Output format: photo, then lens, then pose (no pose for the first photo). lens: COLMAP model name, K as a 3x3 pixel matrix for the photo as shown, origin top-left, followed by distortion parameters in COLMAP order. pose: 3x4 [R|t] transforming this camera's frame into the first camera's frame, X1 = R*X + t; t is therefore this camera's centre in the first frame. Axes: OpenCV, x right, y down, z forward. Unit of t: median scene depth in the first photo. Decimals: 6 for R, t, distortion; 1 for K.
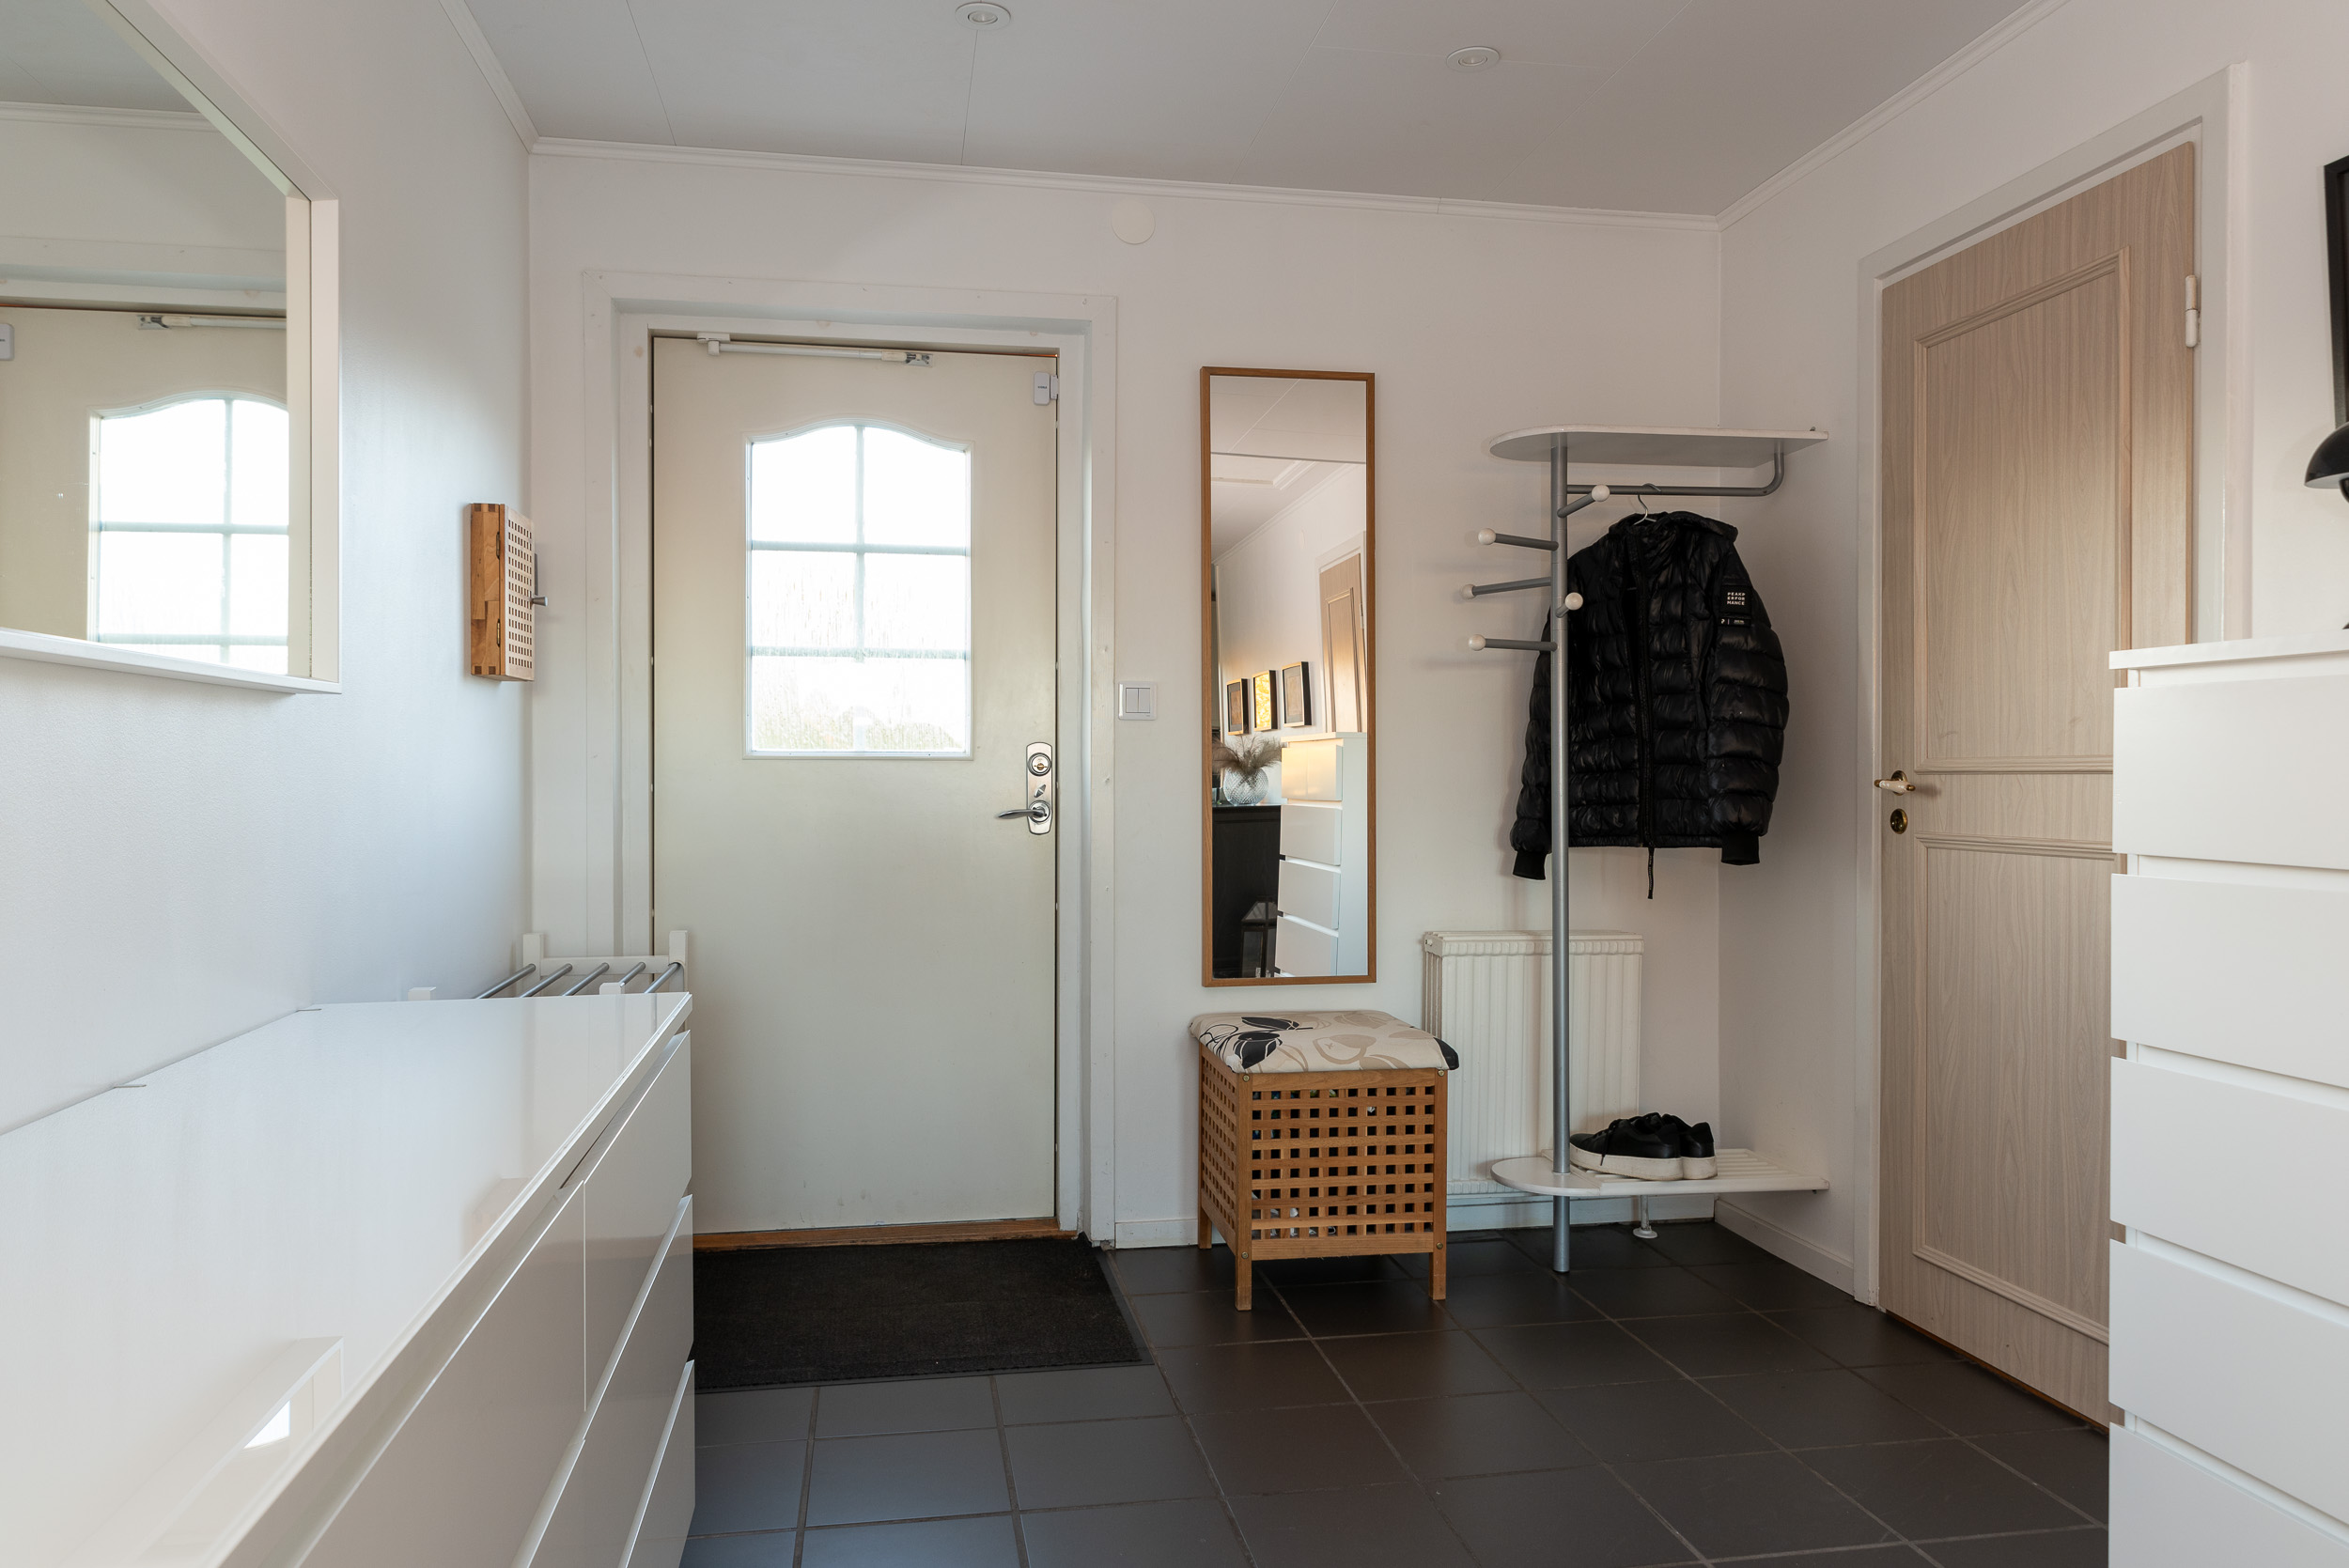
lens RADIAL K [[1586.1, 0, 1174.5], [0, 1586.1, 784.0], [0, 0, 1]] dist [0.004355, 0.002028]
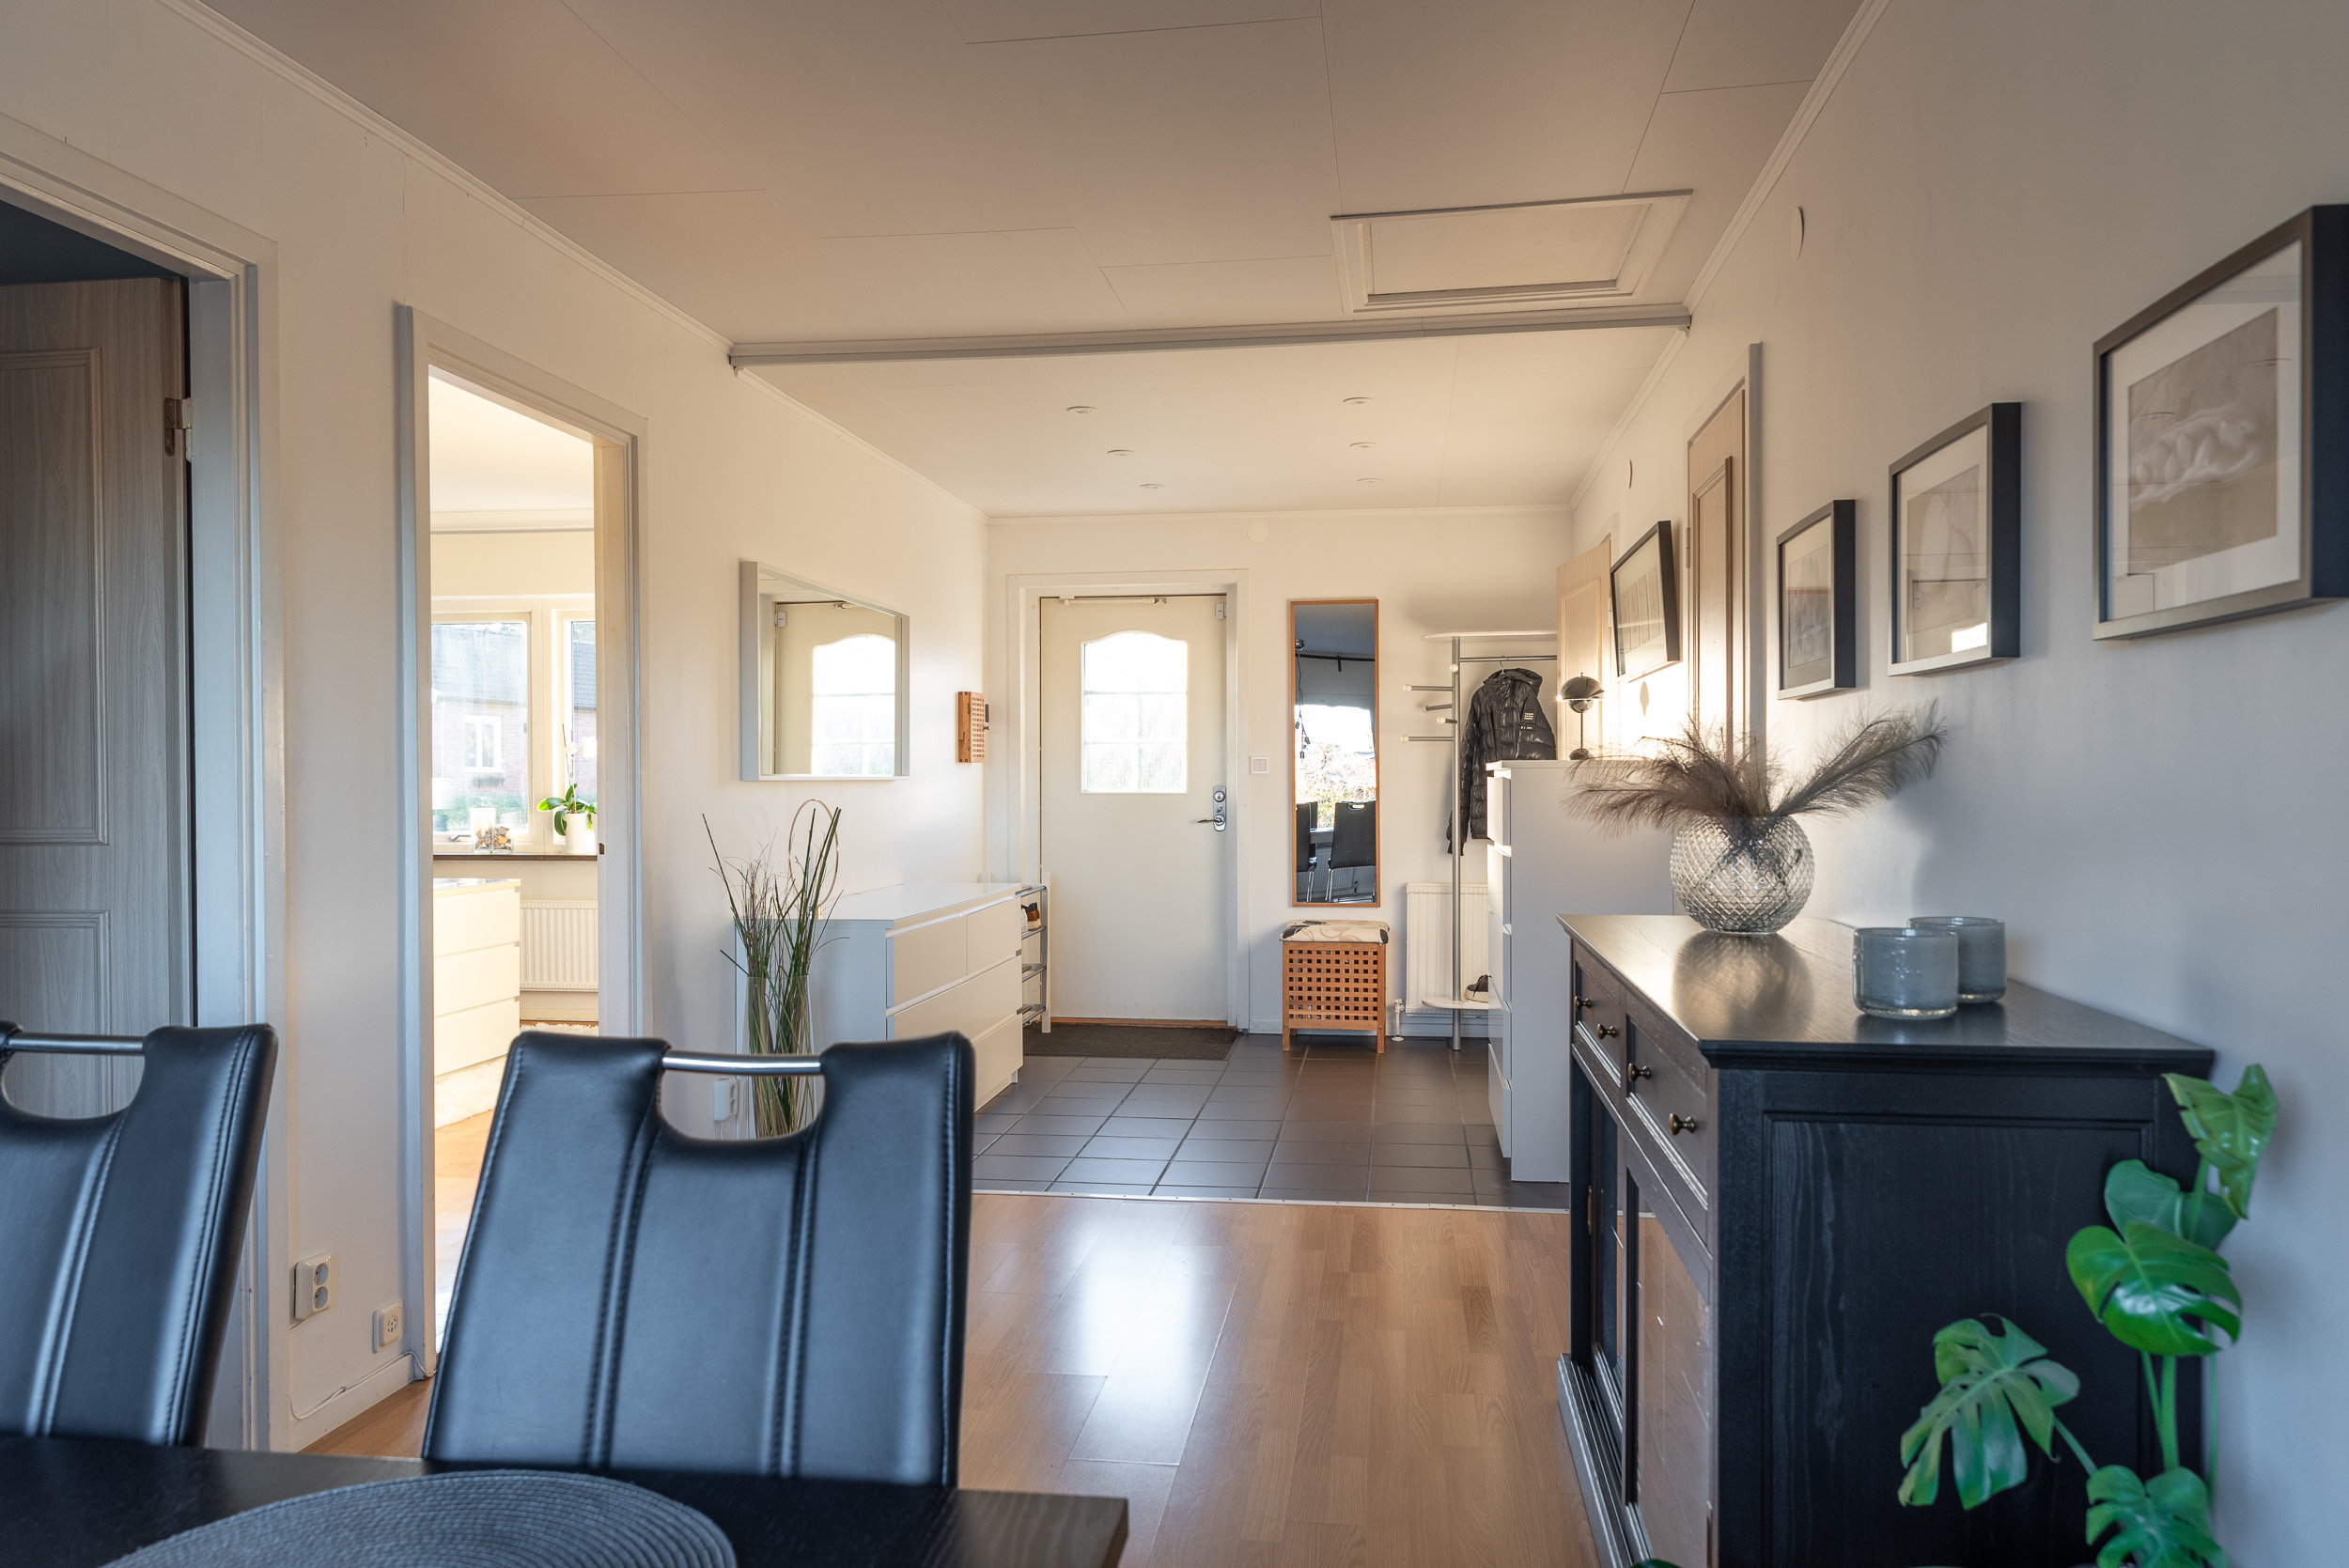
lens RADIAL K [[1586.1, 0, 1174.5], [0, 1586.1, 784.0], [0, 0, 1]] dist [0.004355, 0.002028]
pose [[0.950222, -0.002085, -0.311567, 0.566919], [0.000531, 0.999987, -0.005072, -0.020876], [0.311574, 0.004654, 0.950211, -1.088834]]
